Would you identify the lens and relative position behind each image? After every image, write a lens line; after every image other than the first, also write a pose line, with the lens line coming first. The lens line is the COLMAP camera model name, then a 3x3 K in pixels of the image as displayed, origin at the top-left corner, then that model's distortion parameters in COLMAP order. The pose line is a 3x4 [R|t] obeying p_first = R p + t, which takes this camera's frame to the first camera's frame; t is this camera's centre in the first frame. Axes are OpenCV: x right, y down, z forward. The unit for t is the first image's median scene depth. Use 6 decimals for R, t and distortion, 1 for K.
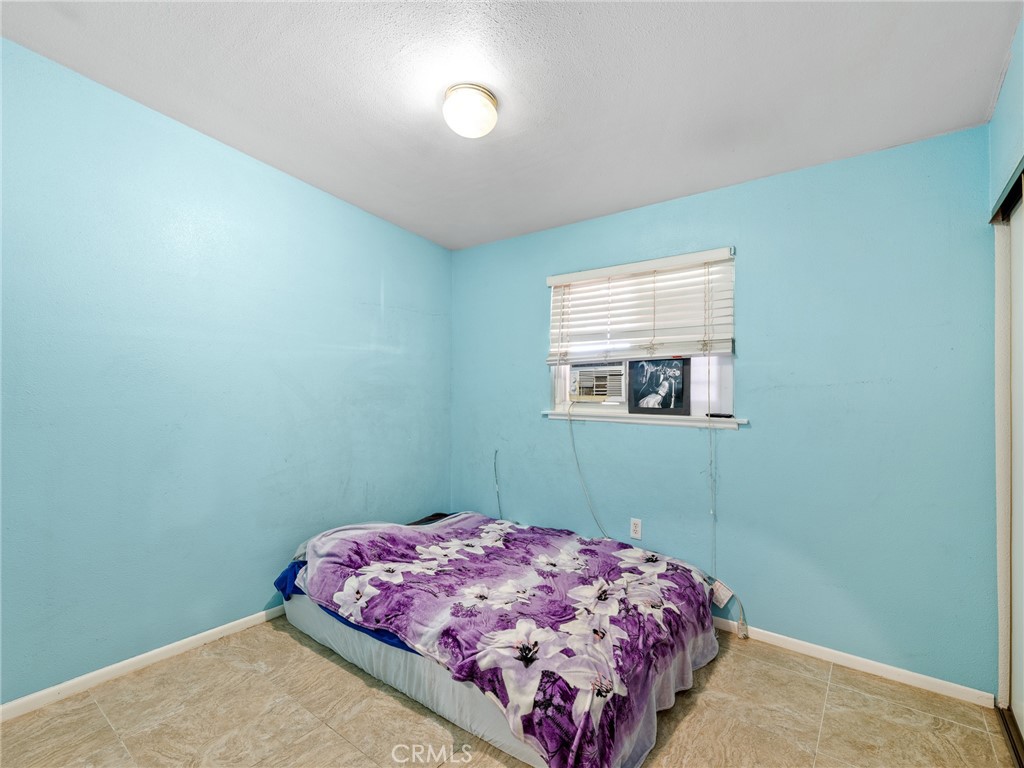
lens RADIAL K [[472.3, 0, 511.0], [0, 472.3, 383.6], [0, 0, 1]] dist [0.000101, 0.000545]
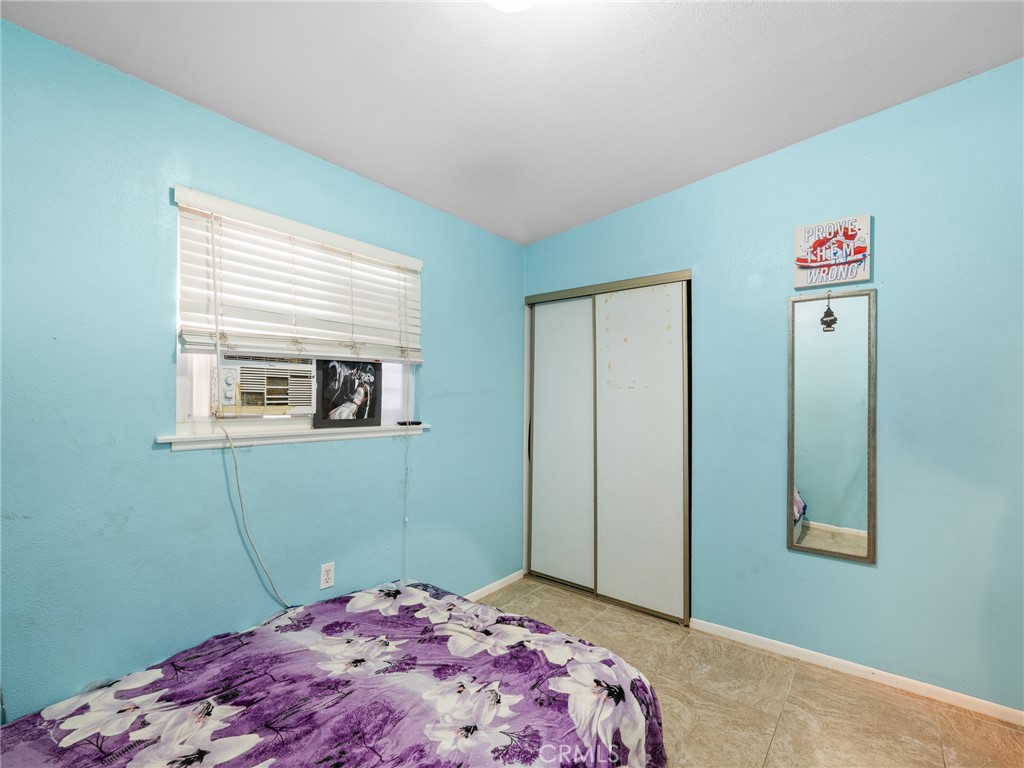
lens RADIAL K [[472.3, 0, 509.5], [0, 472.3, 394.2], [0, 0, 1]] dist [0.000101, 0.000545]
pose [[0.011040, 0.004949, 0.999927, -0.522376], [-0.021361, 0.999761, -0.004712, 0.005442], [-0.999711, -0.021308, 0.011143, 0.714922]]
